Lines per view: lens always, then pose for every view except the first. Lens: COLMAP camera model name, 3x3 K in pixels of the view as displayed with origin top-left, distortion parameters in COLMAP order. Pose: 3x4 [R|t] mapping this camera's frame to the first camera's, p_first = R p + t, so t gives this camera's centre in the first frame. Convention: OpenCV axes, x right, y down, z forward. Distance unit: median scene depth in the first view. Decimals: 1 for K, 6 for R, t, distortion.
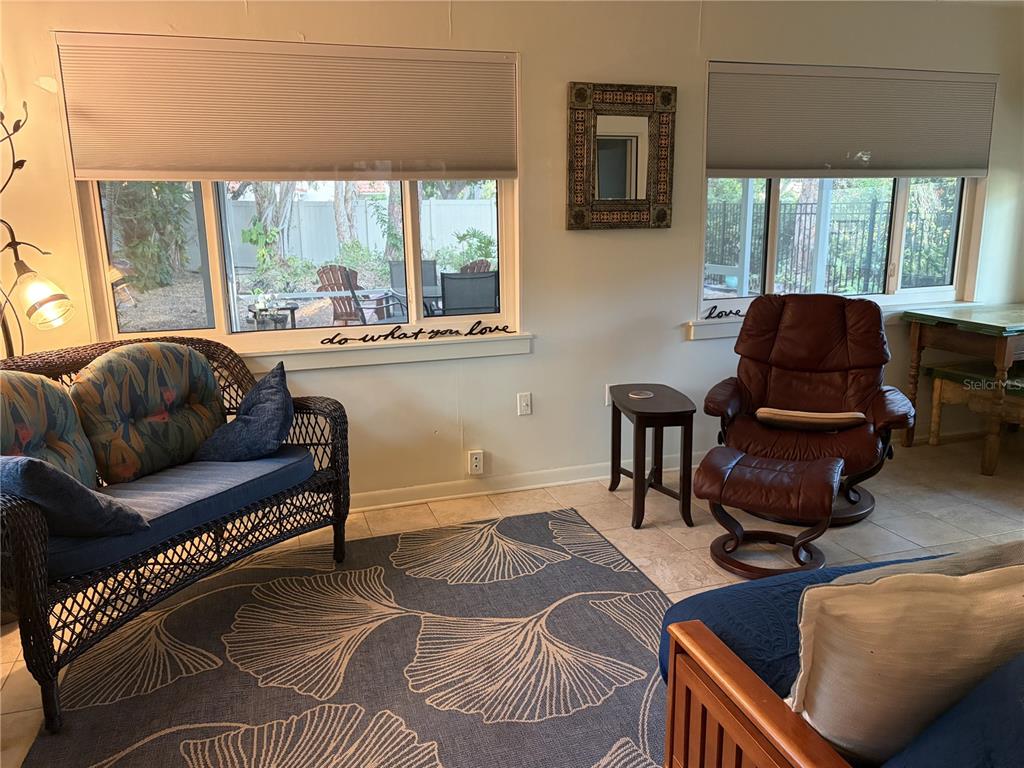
lens RADIAL K [[779.8, 0, 509.8], [0, 779.8, 389.2], [0, 0, 1]] dist [0.034041, -0.014992]
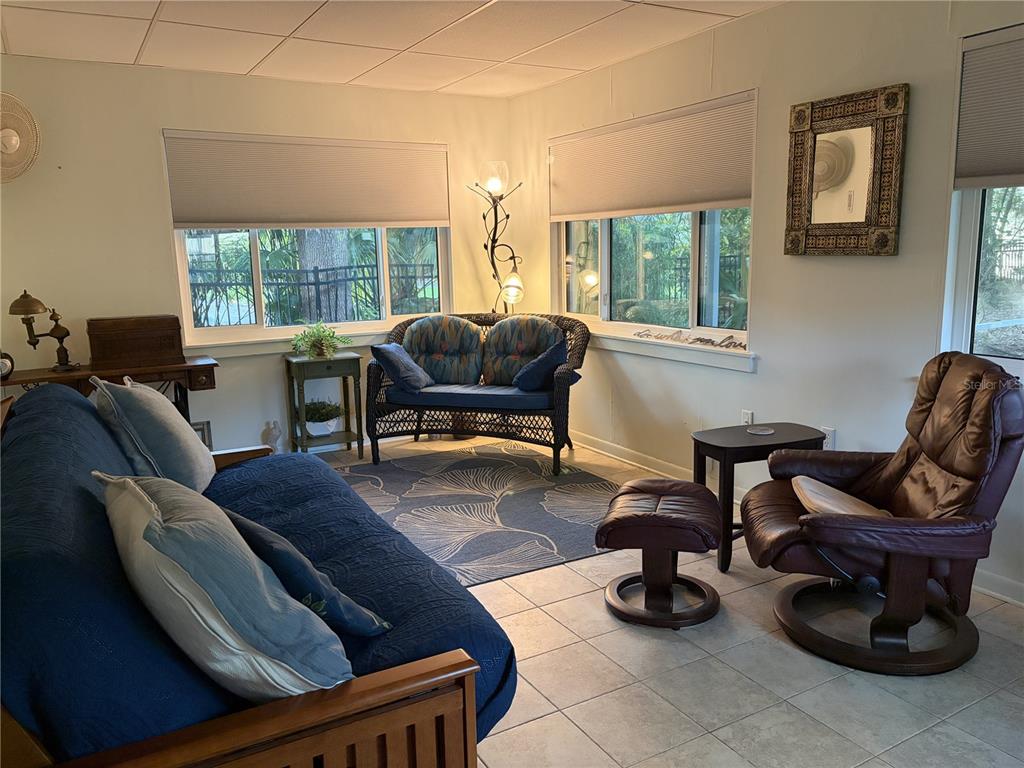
lens RADIAL K [[779.8, 0, 513.9], [0, 779.8, 386.4], [0, 0, 1]] dist [0.034041, -0.014992]
pose [[0.199561, 0.184911, -0.962280, 1.006670], [-0.194991, 0.969887, 0.145935, -0.124034], [0.960289, 0.158513, 0.229607, 0.485413]]
